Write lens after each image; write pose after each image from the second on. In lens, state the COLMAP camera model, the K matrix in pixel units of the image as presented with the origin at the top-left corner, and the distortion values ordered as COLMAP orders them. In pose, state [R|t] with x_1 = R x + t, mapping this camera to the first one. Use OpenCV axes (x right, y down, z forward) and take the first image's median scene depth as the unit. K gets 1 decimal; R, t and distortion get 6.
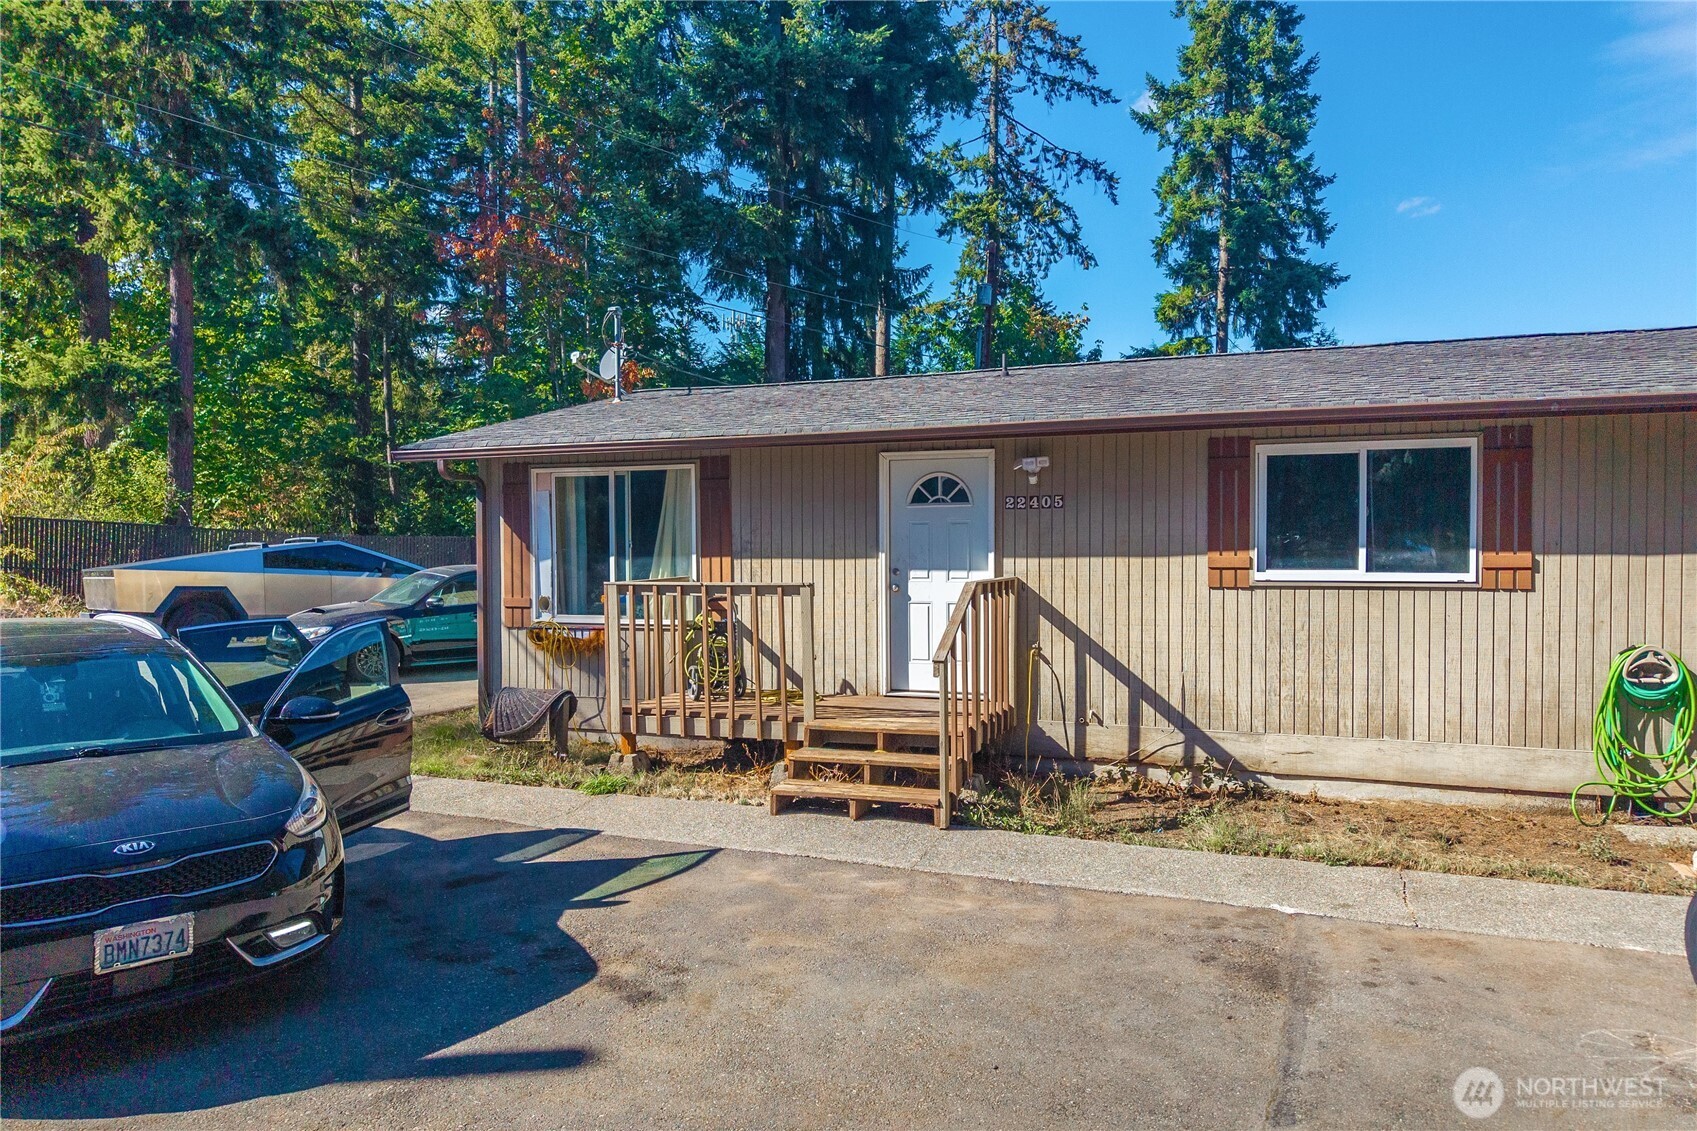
lens RADIAL K [[1125.2, 0, 861.5], [0, 1125.2, 563.2], [0, 0, 1]] dist [0.024416, -0.018006]
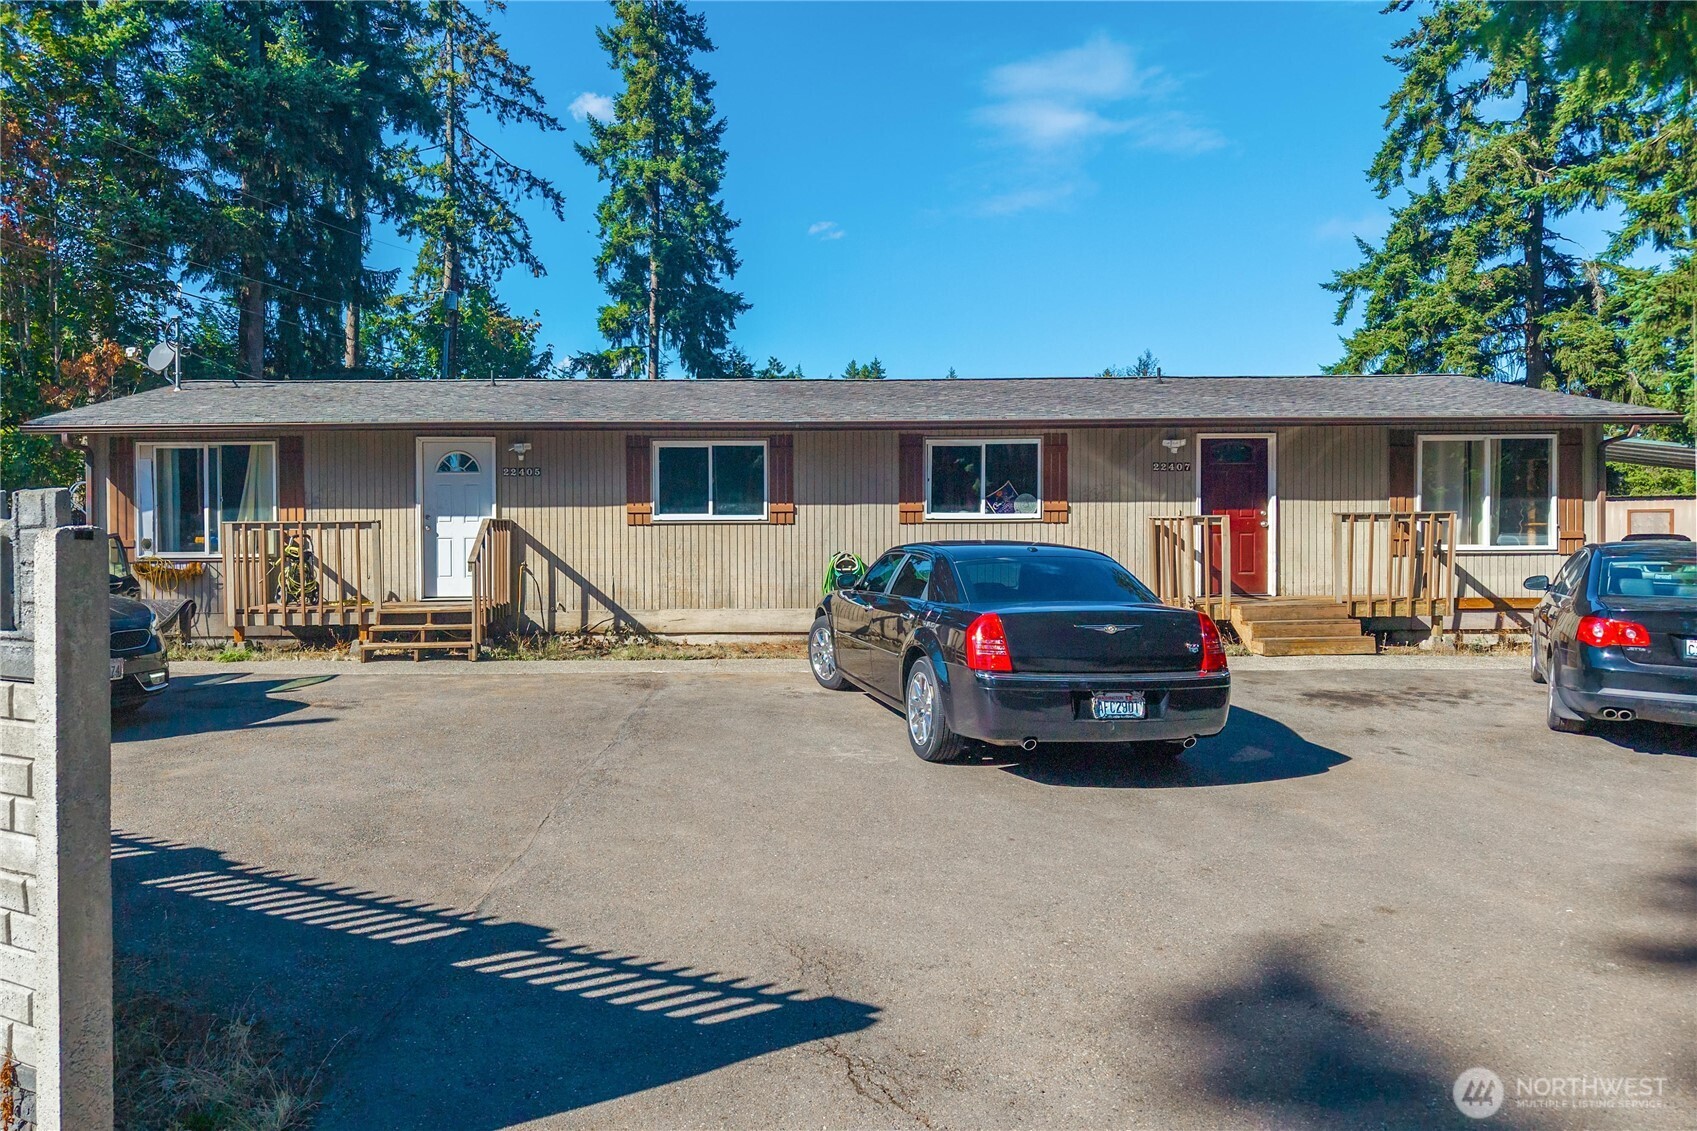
lens RADIAL K [[1125.2, 0, 732.8], [0, 1125.2, 559.1], [0, 0, 1]] dist [0.024416, -0.018006]
pose [[0.931997, -0.009615, 0.362338, -0.054941], [0.007689, 0.999948, 0.006759, 0.022636], [-0.362384, -0.003513, 0.932022, -0.222422]]
